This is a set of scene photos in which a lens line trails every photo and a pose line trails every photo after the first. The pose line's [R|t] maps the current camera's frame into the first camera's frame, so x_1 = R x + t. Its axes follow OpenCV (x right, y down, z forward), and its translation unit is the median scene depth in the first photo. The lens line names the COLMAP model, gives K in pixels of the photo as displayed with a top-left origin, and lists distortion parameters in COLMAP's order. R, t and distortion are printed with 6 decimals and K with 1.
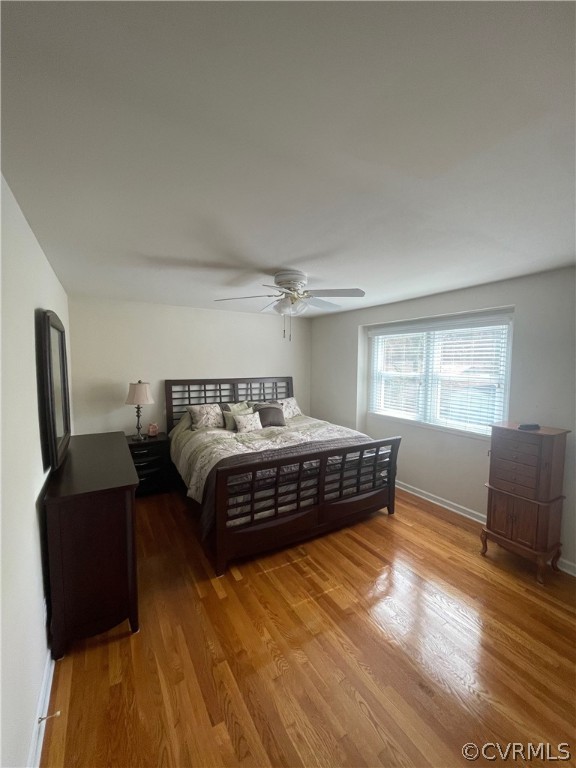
lens RADIAL K [[311.3, 0, 288.8], [0, 311.3, 384.0], [0, 0, 1]] dist [-0.001680, 0.000062]
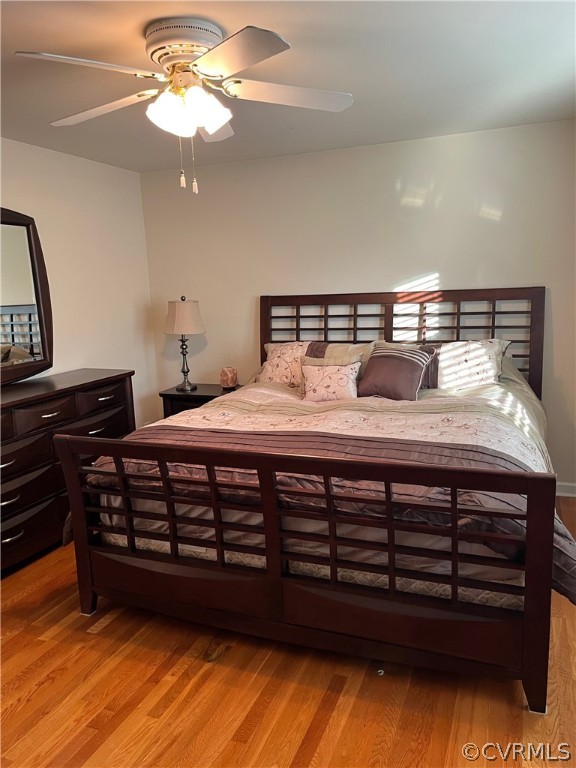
lens RADIAL K [[578.0, 0, 289.7], [0, 578.0, 385.0], [0, 0, 1]] dist [0.052965, -0.052086]
pose [[0.602902, 0.101983, -0.791271, 0.600731], [-0.006812, 0.992418, 0.122718, 0.020824], [0.797787, -0.068596, 0.599025, 0.454011]]
